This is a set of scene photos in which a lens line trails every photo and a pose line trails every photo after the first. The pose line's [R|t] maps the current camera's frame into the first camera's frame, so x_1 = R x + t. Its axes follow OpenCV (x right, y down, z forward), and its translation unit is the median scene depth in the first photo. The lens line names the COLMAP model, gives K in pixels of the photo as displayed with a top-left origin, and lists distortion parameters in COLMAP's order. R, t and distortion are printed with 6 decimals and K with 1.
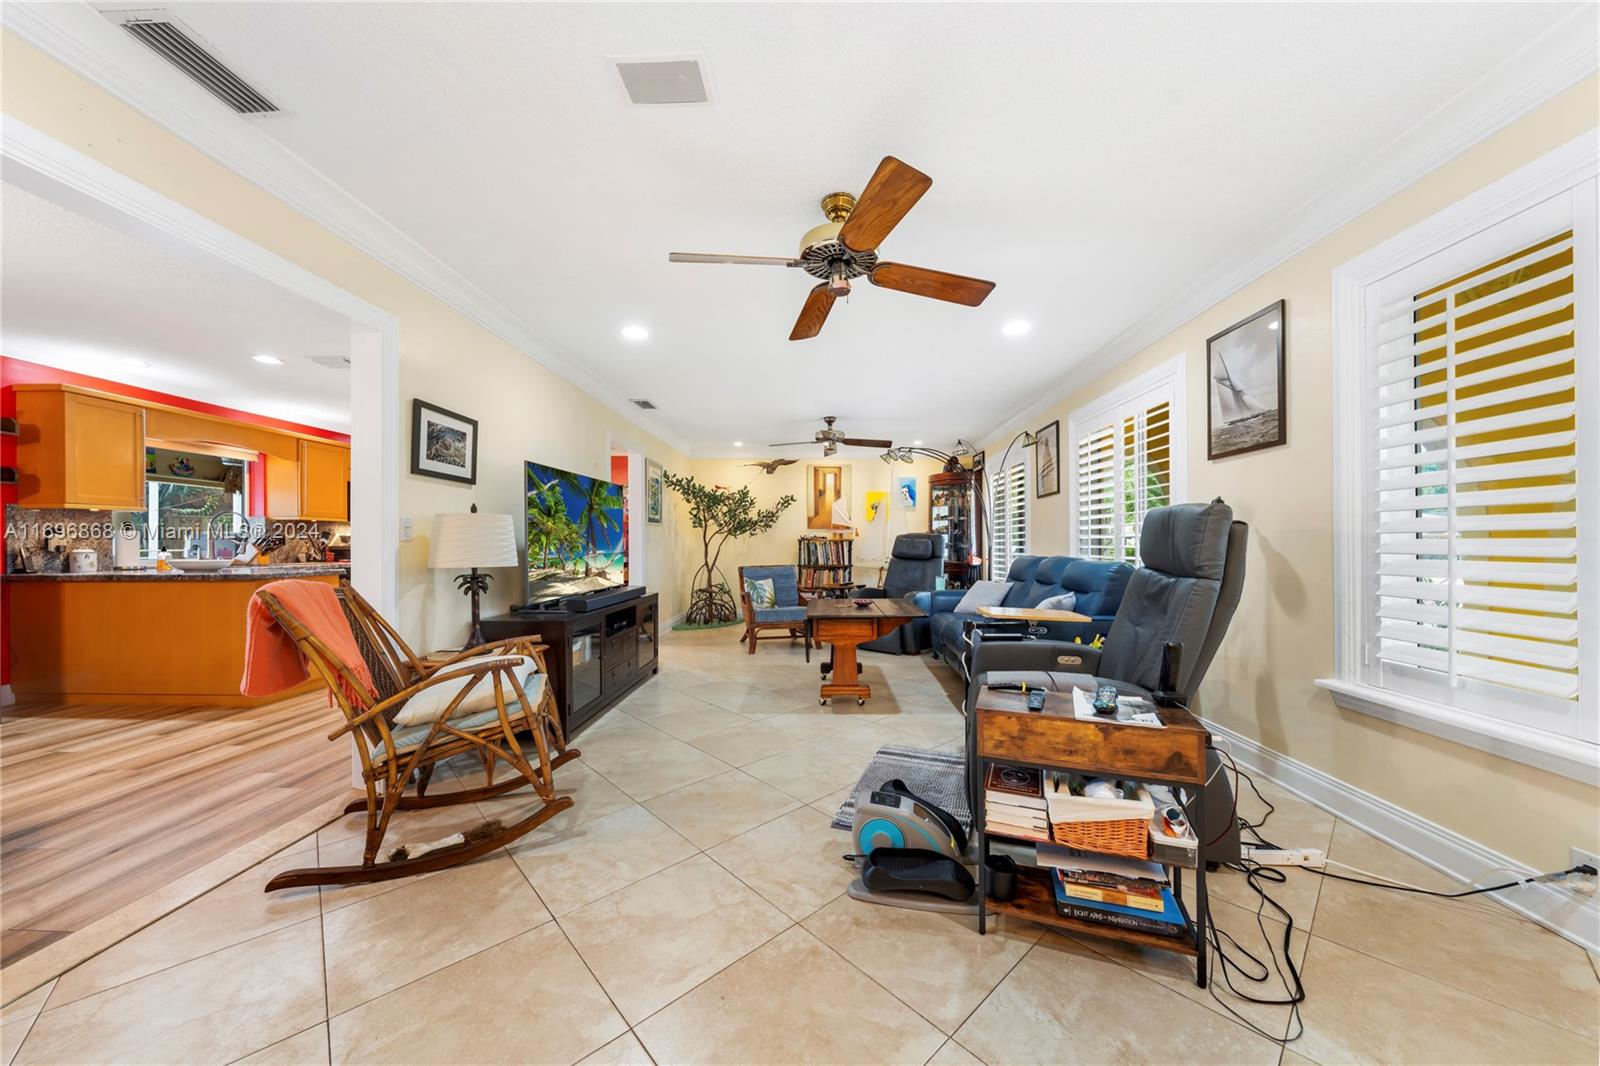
lens RADIAL K [[548.4, 0, 804.6], [0, 548.4, 544.9], [0, 0, 1]] dist [-0.001612, -0.000036]
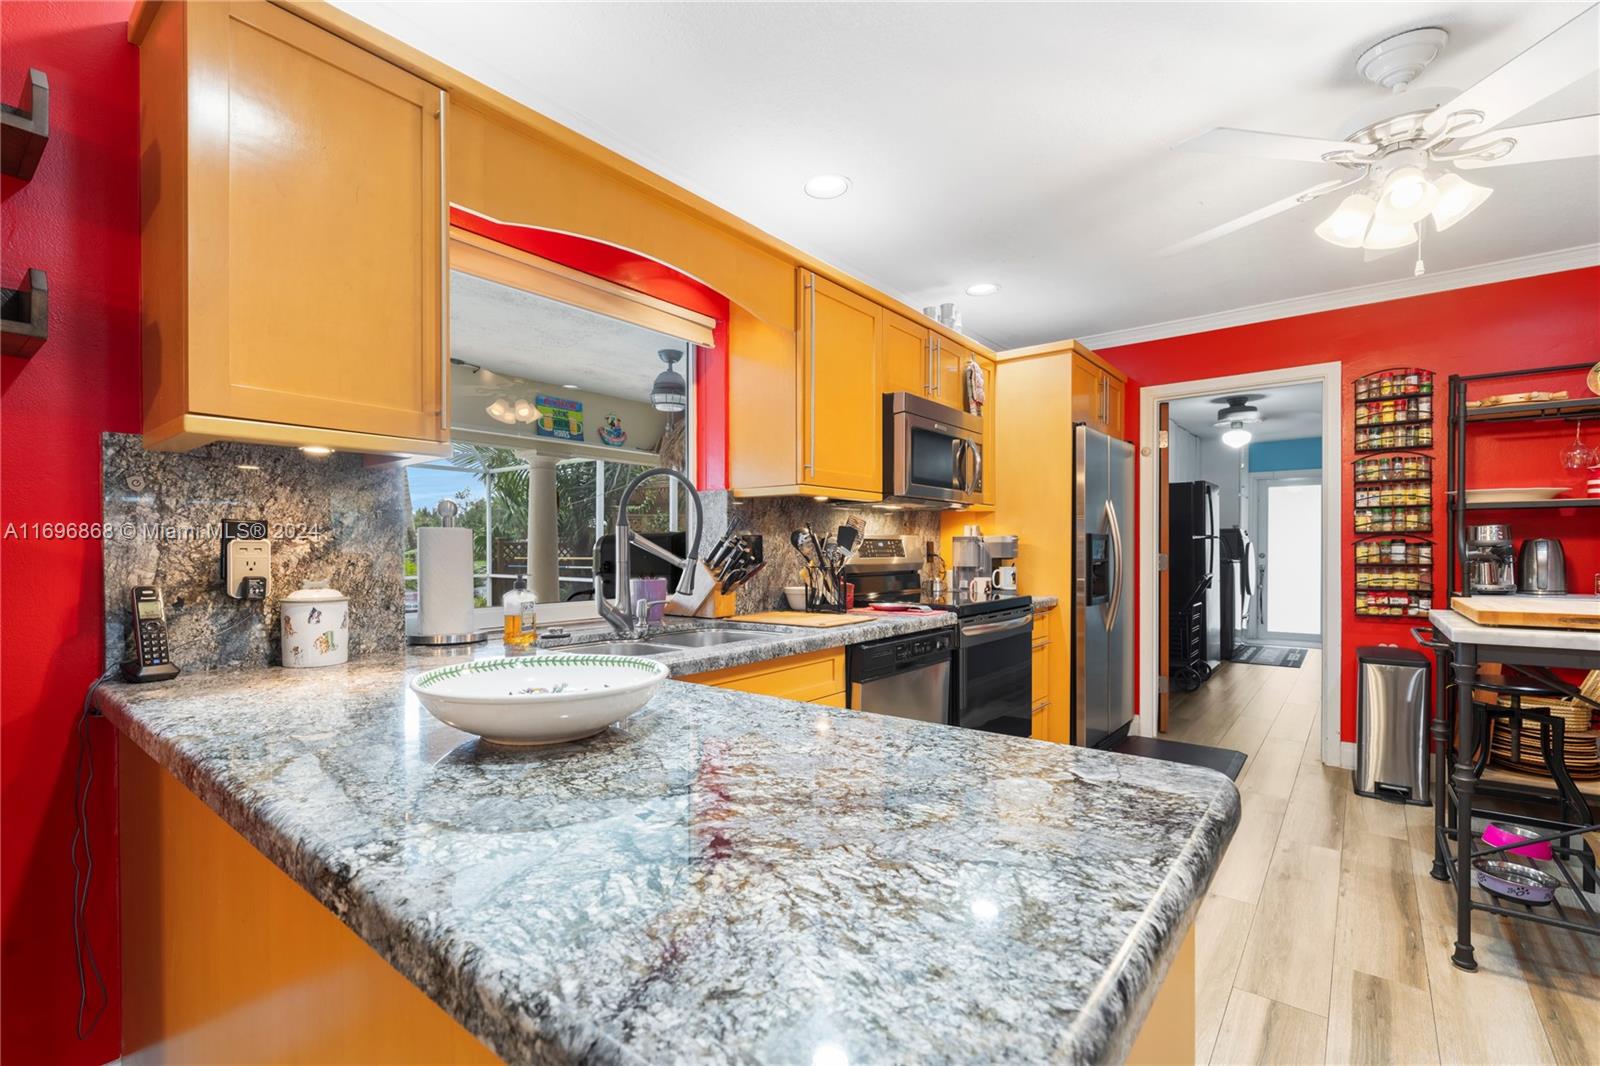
lens RADIAL K [[713.2, 0, 793.3], [0, 713.2, 556.2], [0, 0, 1]] dist [-0.000353, -0.000063]
pose [[0.803989, 0.007224, -0.594600, -0.921208], [-0.001177, 0.999944, 0.010557, -0.015122], [0.594643, -0.007788, 0.803952, 0.885605]]
